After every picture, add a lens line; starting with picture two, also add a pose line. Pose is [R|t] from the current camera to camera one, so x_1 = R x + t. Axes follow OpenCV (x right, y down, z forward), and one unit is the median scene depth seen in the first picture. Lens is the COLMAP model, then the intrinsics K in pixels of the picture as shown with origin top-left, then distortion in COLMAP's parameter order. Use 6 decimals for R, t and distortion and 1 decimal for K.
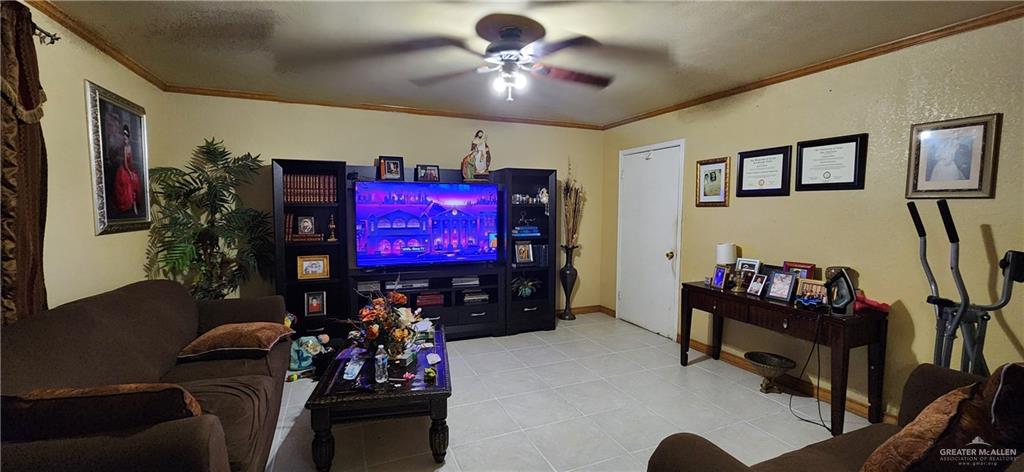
lens RADIAL K [[415.6, 0, 512.9], [0, 415.6, 236.7], [0, 0, 1]] dist [-0.001671, 0.000111]
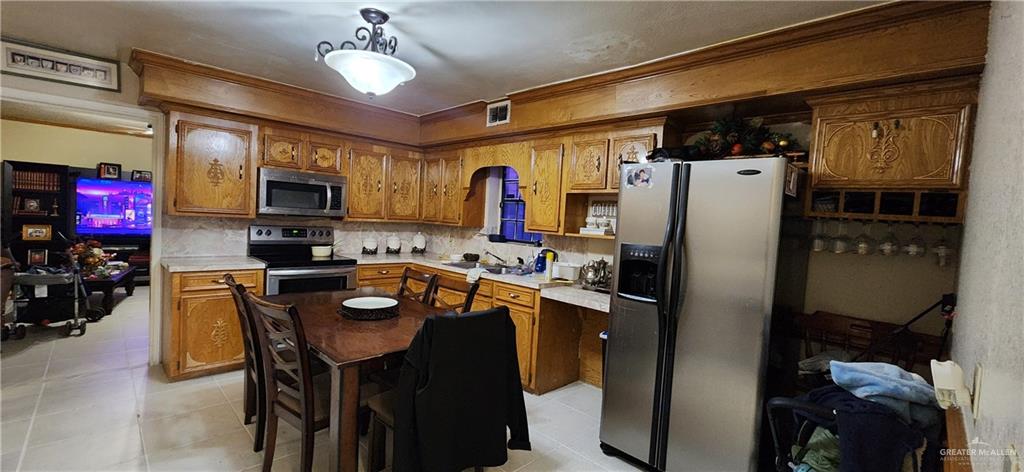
lens RADIAL K [[415.6, 0, 511.0], [0, 415.6, 236.2], [0, 0, 1]] dist [-0.001671, 0.000111]
pose [[0.927785, 0.030001, 0.371907, 0.518720], [-0.023309, 0.999476, -0.022476, 0.074728], [-0.372386, 0.012184, 0.927998, -0.967838]]
